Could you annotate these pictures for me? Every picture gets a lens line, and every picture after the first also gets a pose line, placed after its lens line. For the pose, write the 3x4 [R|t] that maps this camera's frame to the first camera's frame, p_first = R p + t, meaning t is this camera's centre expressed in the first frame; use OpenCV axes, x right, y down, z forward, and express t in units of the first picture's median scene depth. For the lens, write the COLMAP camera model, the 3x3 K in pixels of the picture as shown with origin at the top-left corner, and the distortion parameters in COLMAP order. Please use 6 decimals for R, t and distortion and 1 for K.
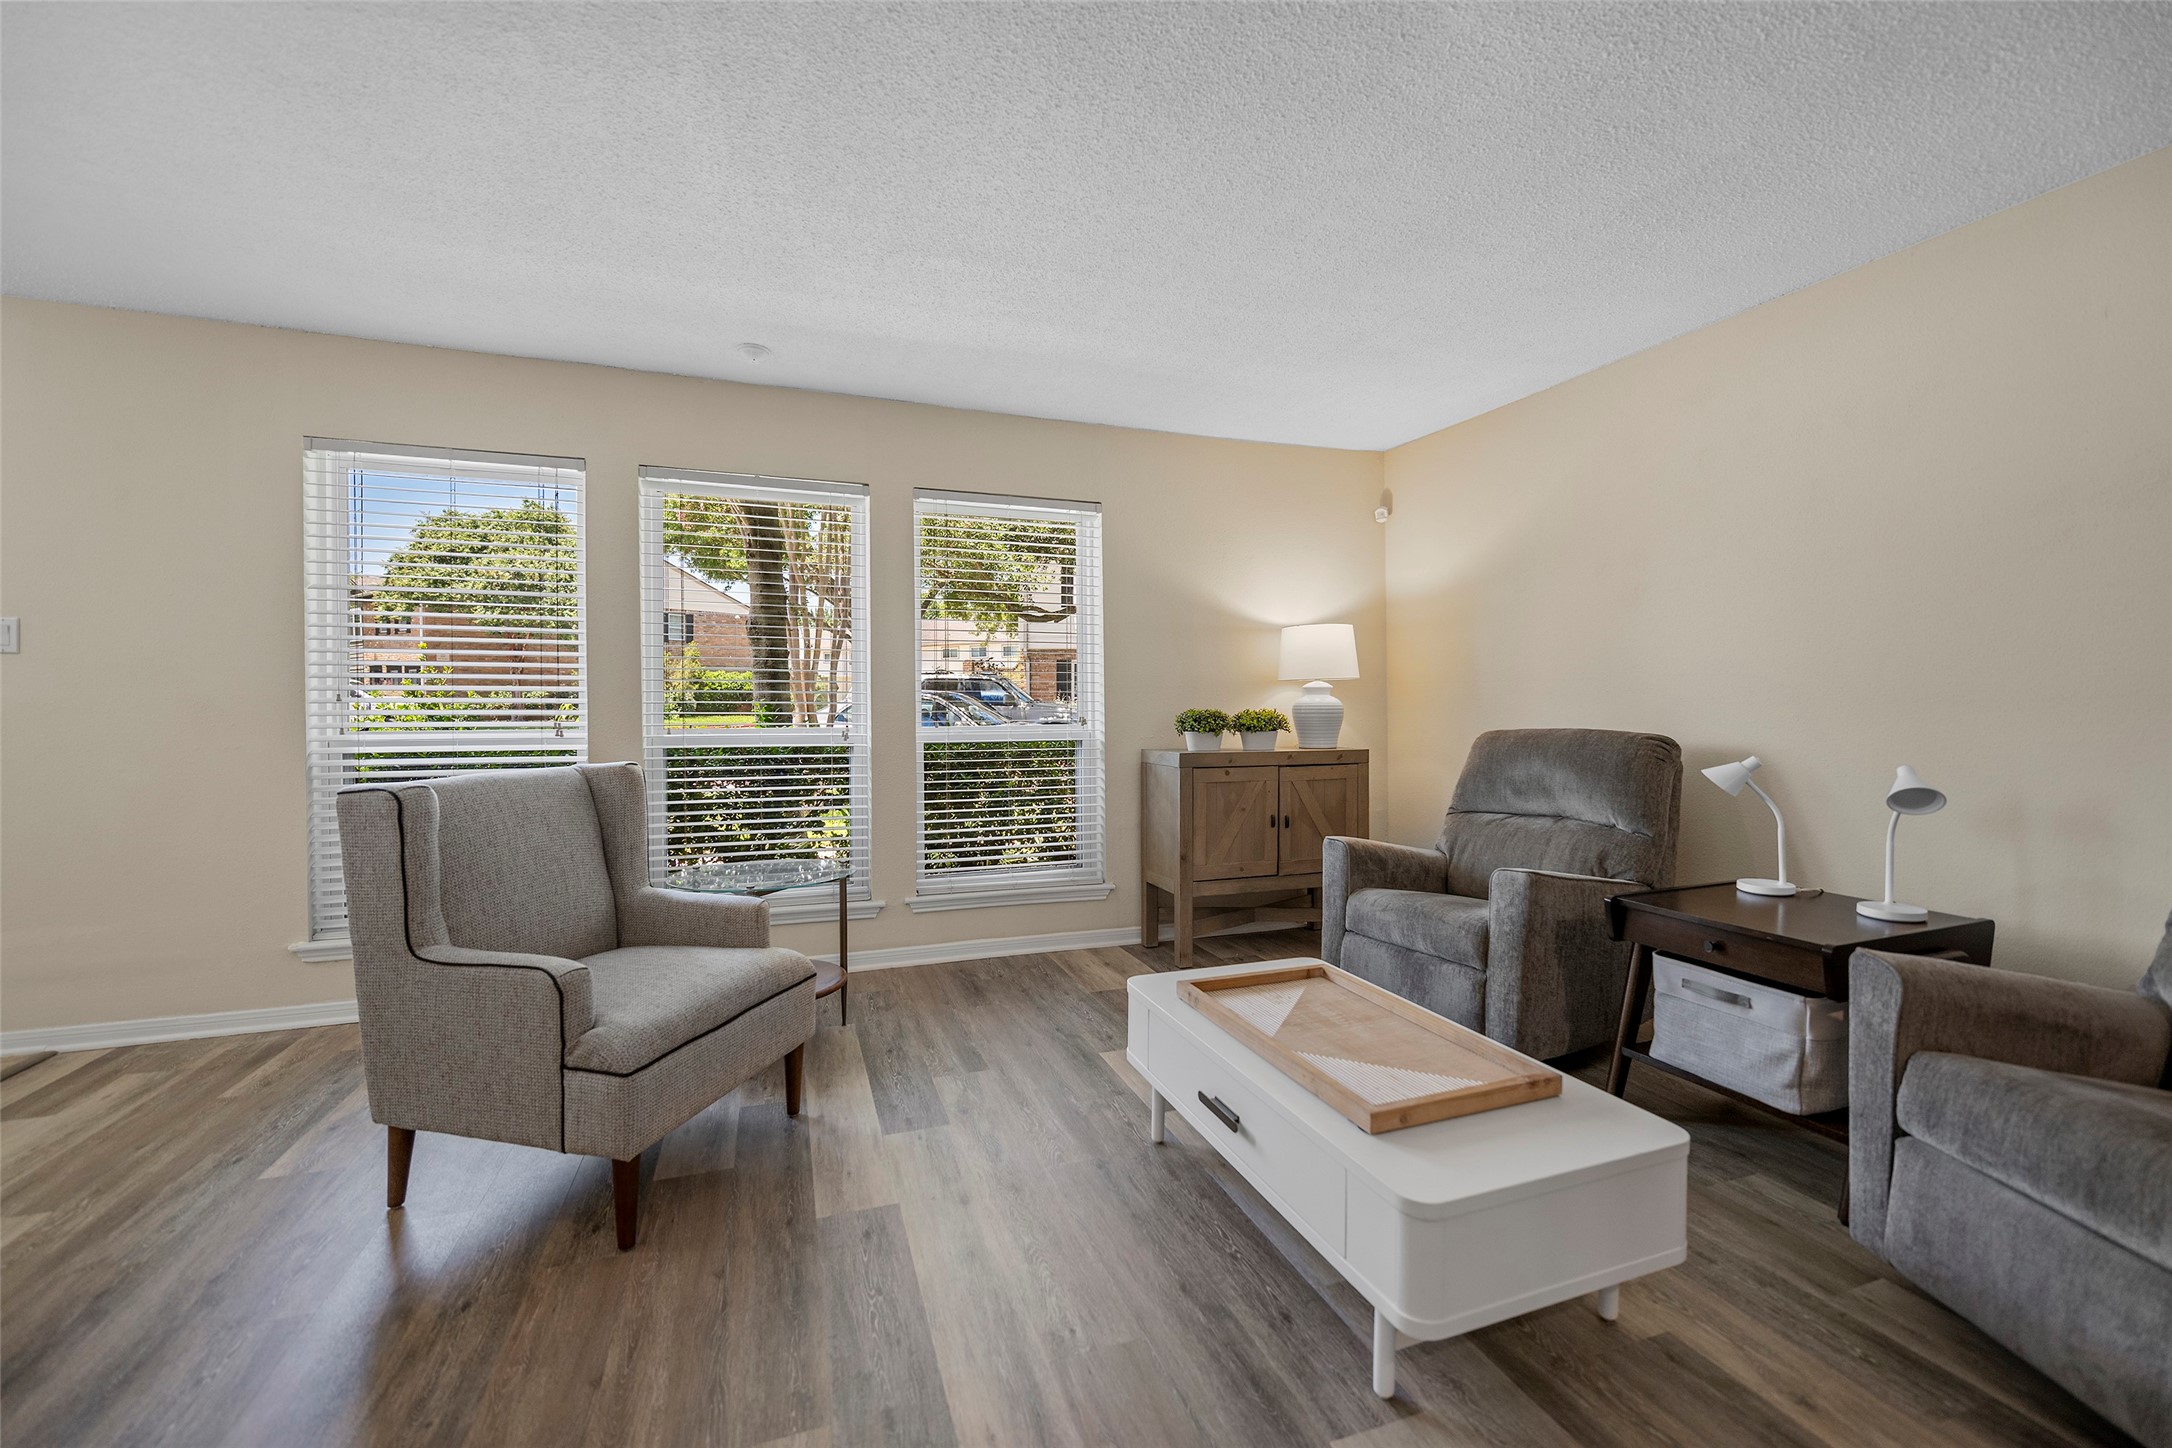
lens RADIAL K [[892.7, 0, 1095.7], [0, 892.7, 723.1], [0, 0, 1]] dist [-0.004830, -0.000408]
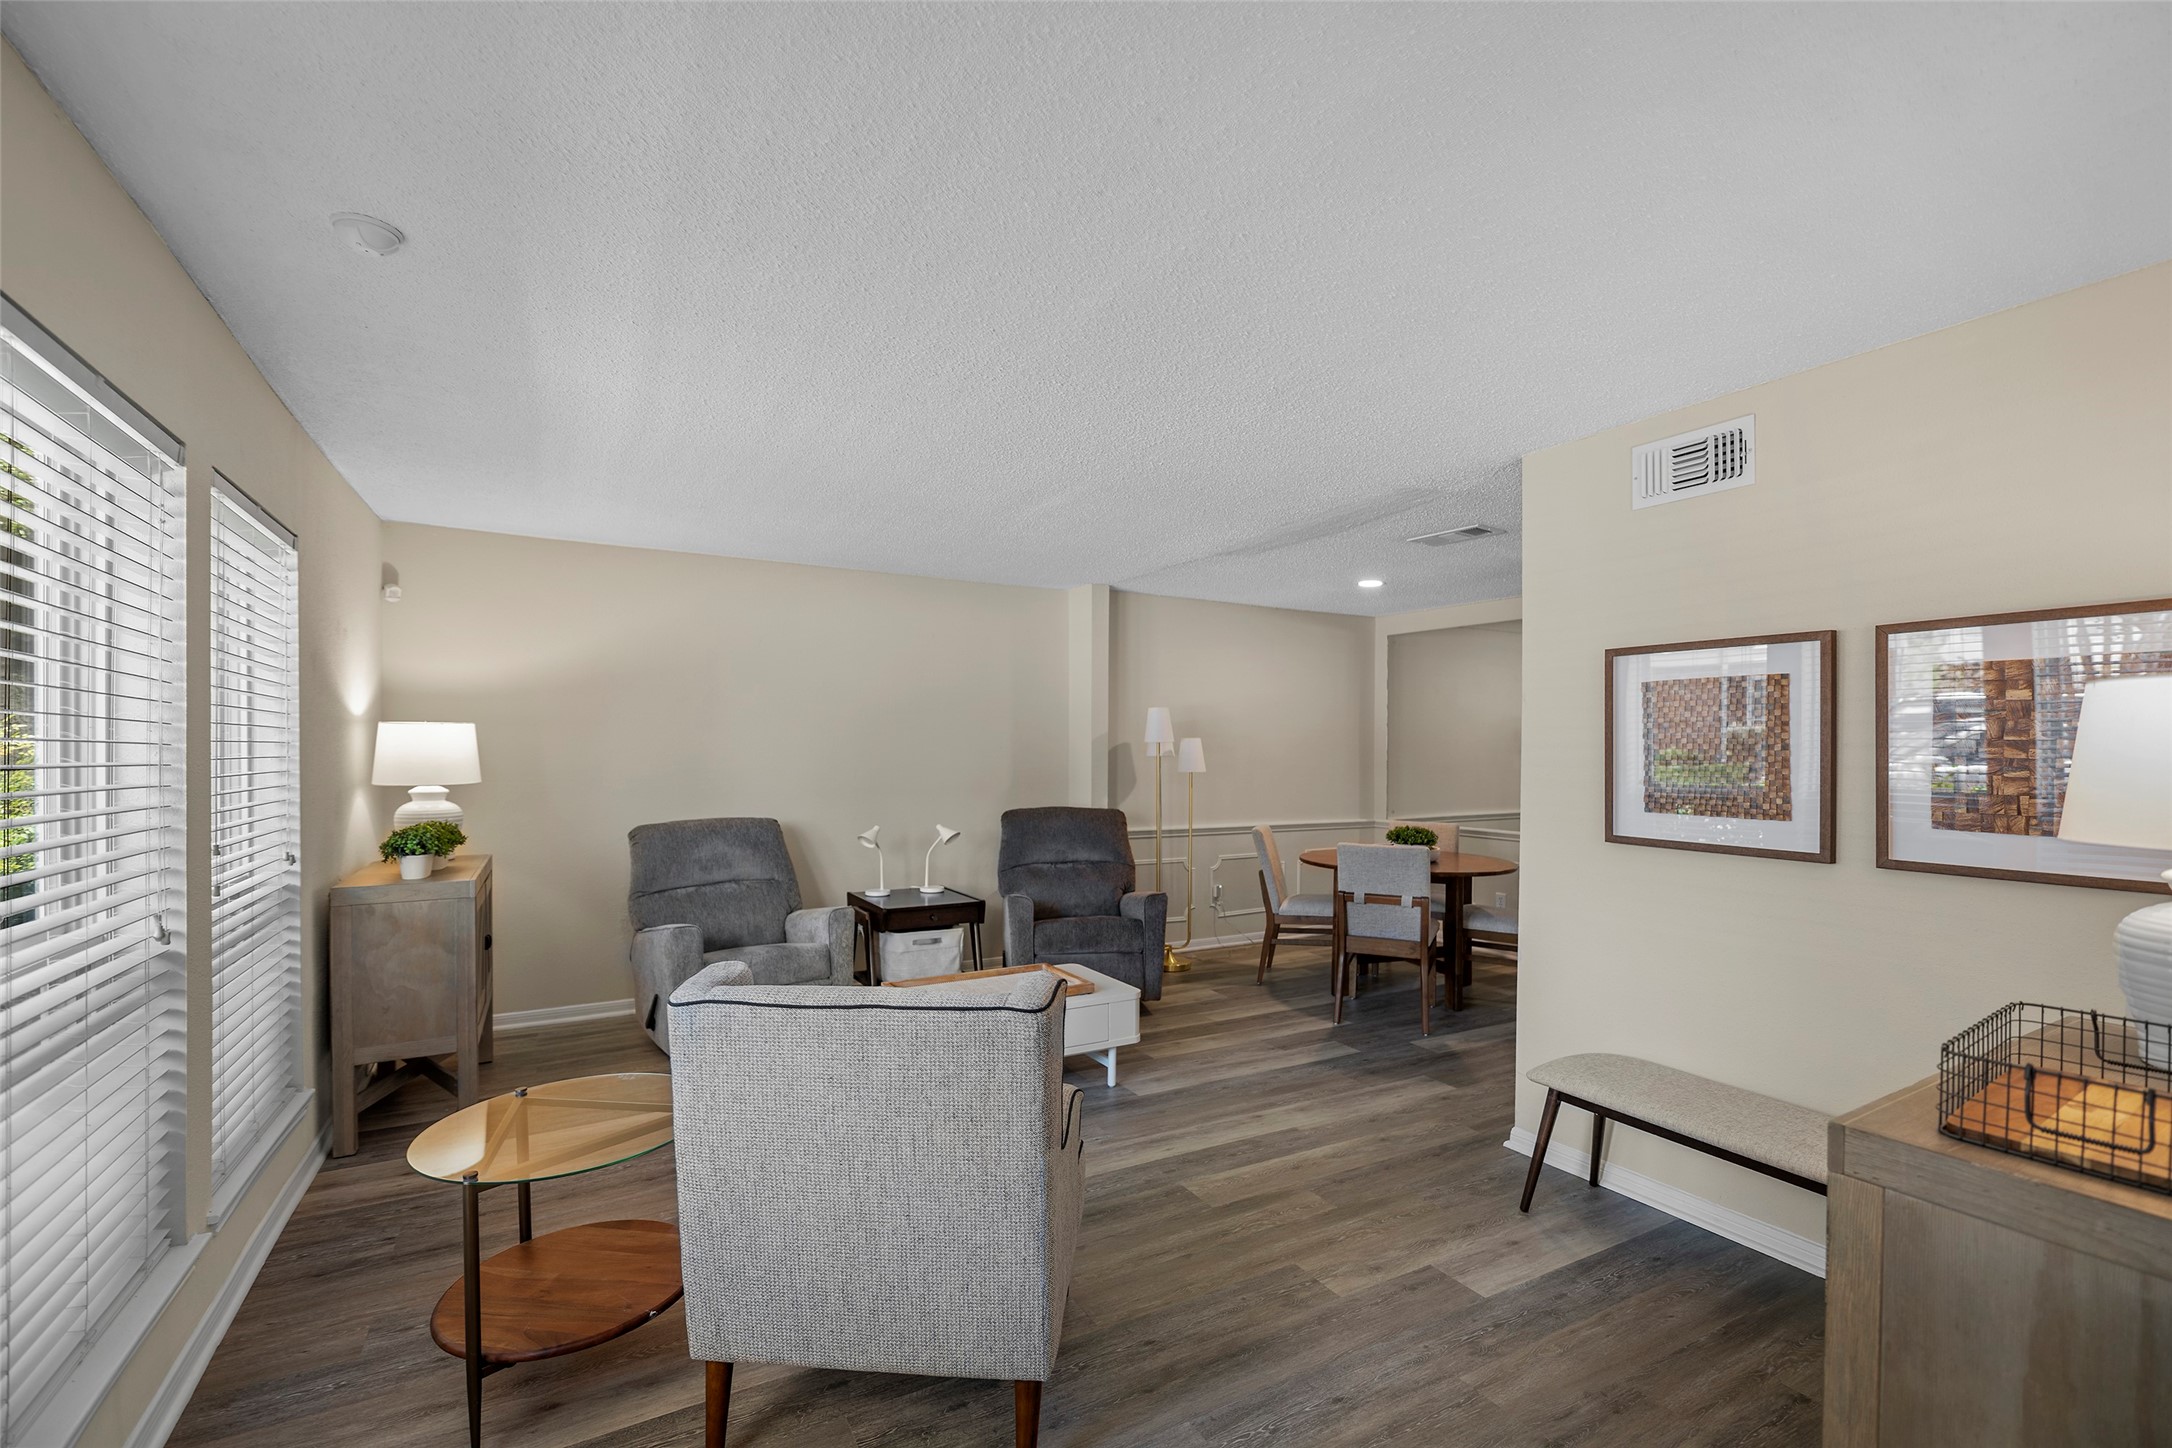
lens RADIAL K [[937.2, 0, 1071.6], [0, 937.2, 724.8], [0, 0, 1]] dist [-0.016600, -0.000113]
pose [[-0.145471, 0.026243, 0.989014, -0.983661], [0.021003, 0.999505, -0.023432, -0.093106], [-0.989140, 0.017363, -0.145950, 0.625788]]
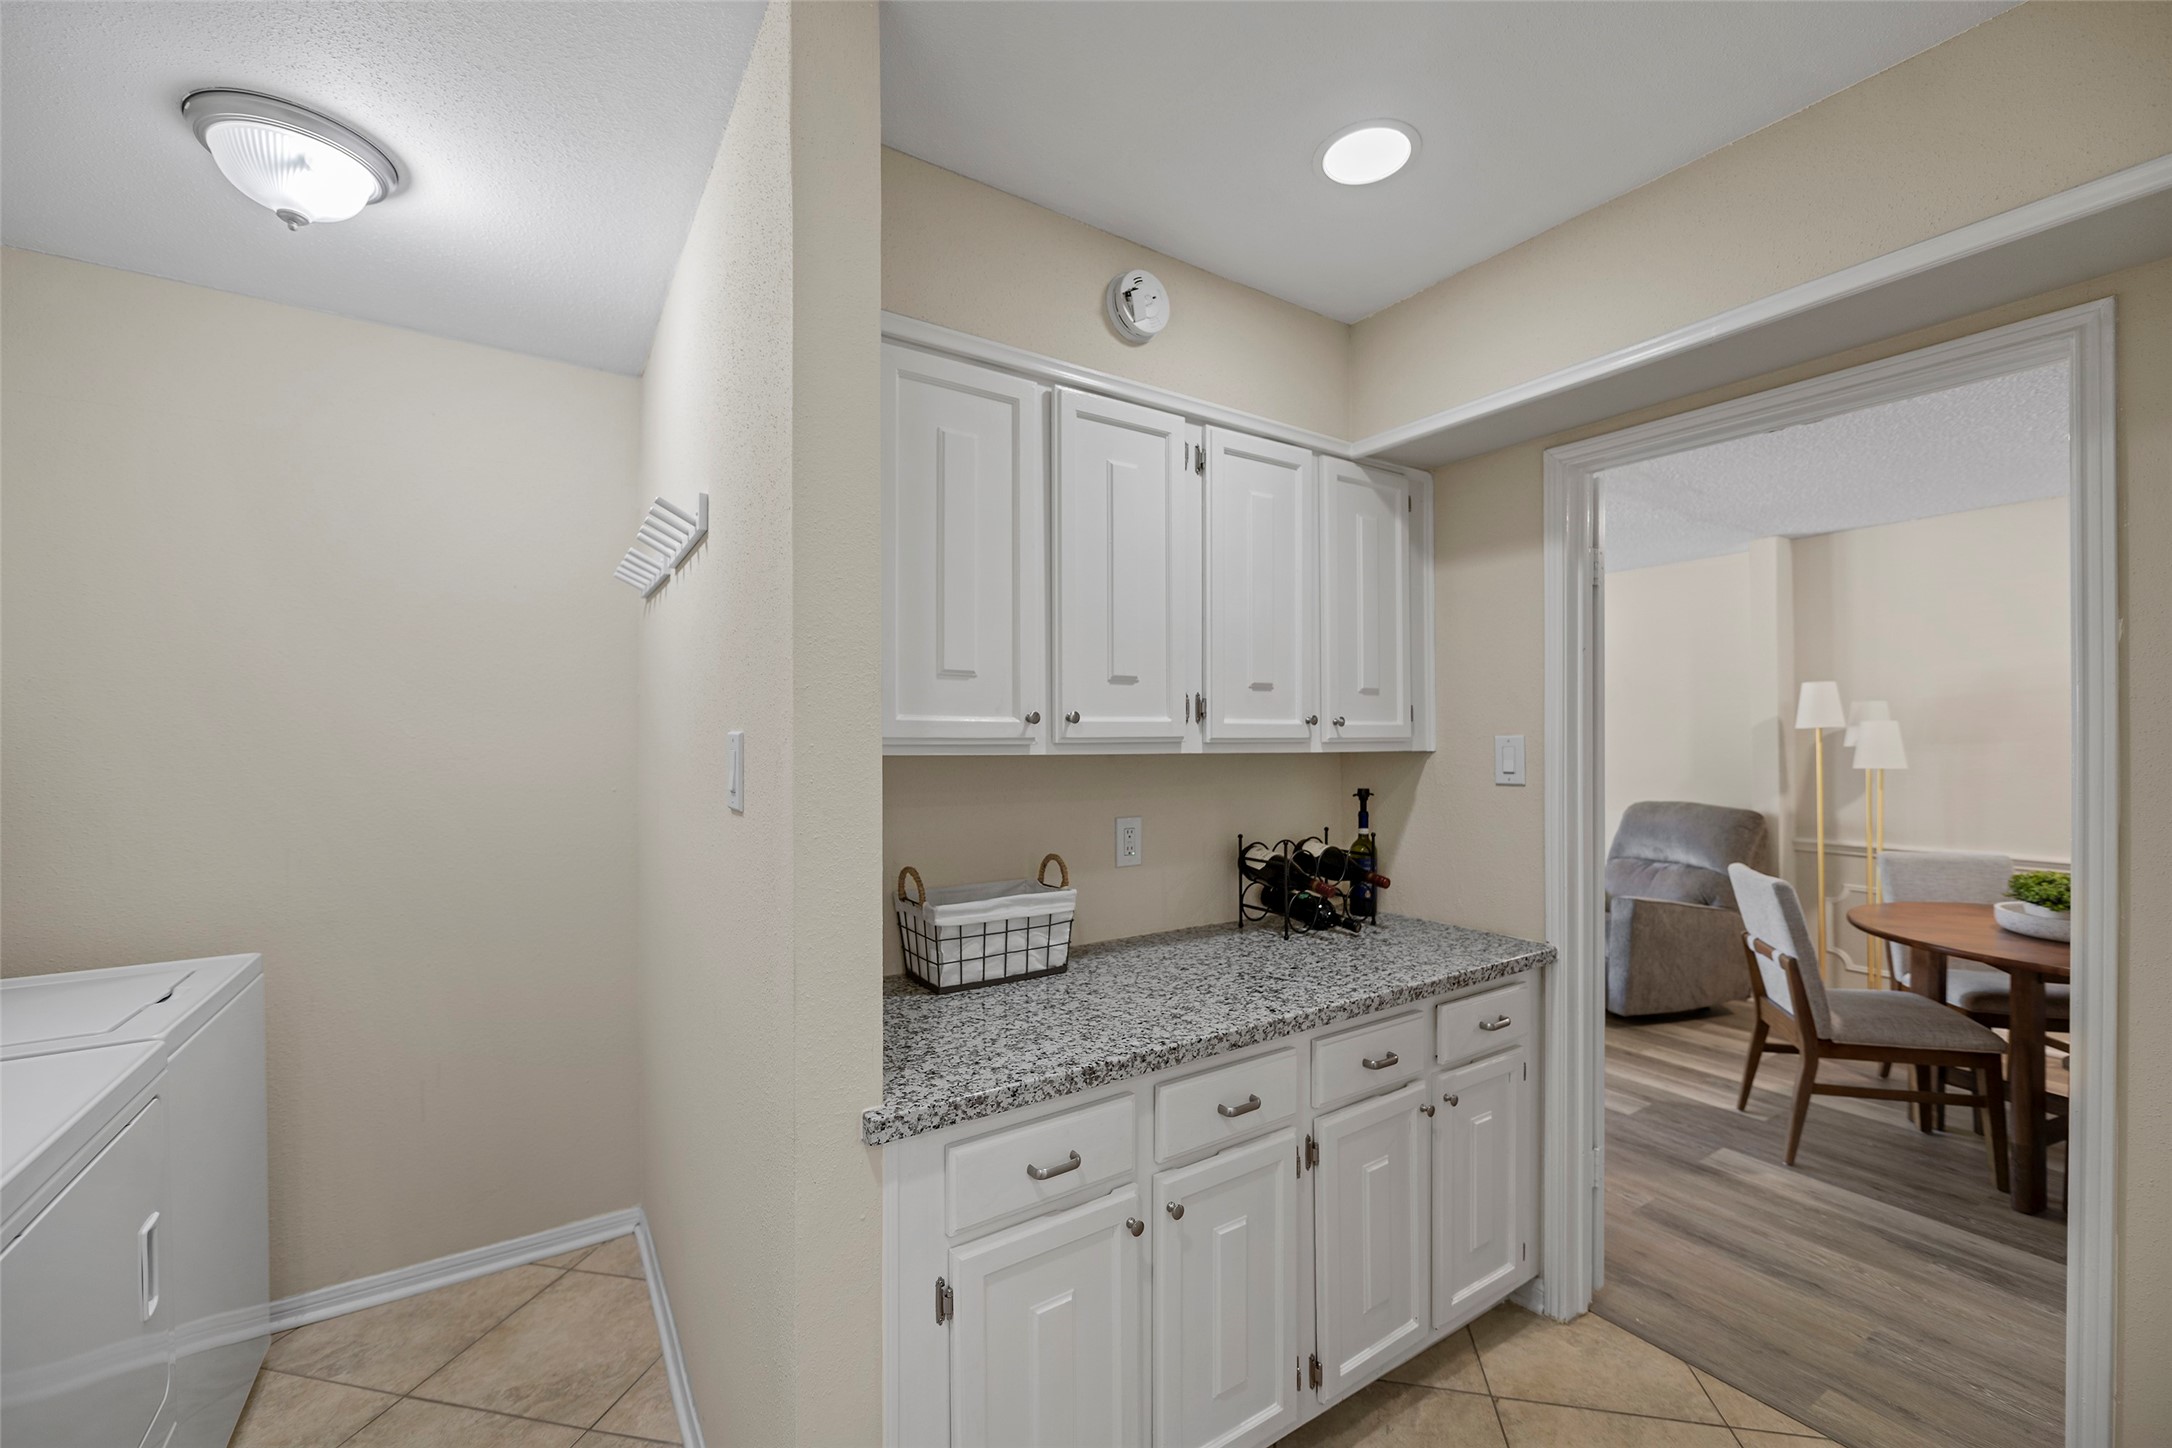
lens RADIAL K [[892.7, 0, 1099.9], [0, 892.7, 727.5], [0, 0, 1]] dist [-0.004830, -0.000408]
pose [[0.974336, -0.002761, 0.225082, -0.557089], [0.010456, 0.999401, -0.033000, -0.067556], [-0.224856, 0.034506, 0.973781, -0.765157]]
